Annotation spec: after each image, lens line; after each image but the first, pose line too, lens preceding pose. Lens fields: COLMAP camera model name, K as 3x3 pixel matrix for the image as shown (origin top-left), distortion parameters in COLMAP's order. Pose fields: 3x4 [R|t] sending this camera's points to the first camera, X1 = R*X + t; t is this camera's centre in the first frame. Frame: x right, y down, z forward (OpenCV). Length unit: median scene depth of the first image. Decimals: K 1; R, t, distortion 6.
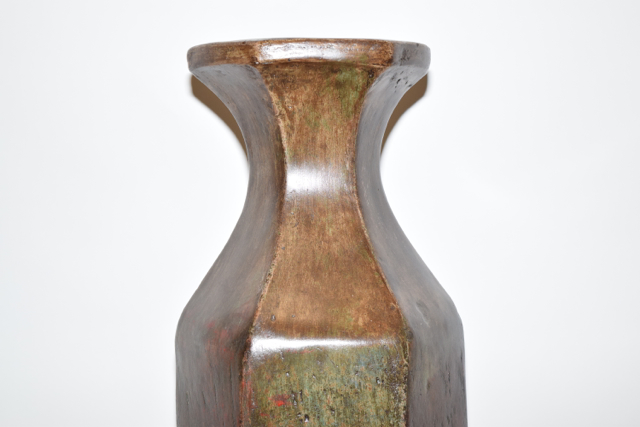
lens RADIAL K [[1480.8, 0, 321.4], [0, 1480.8, 212.5], [0, 0, 1]] dist [0.073116, 0.000000]
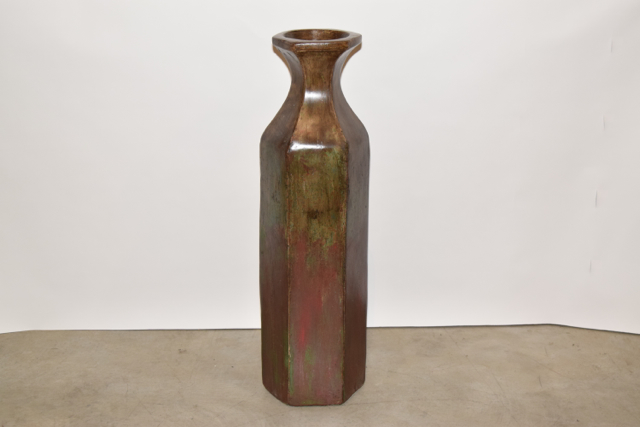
lens RADIAL K [[1103.8, 0, 327.0], [0, 1103.8, 213.9], [0, 0, 1]] dist [0.035756, 0.000000]
pose [[0.999747, -0.021653, 0.006046, -0.000828], [0.019020, 0.958048, 0.285975, -0.398895], [-0.011984, -0.285788, 0.958218, -1.148704]]
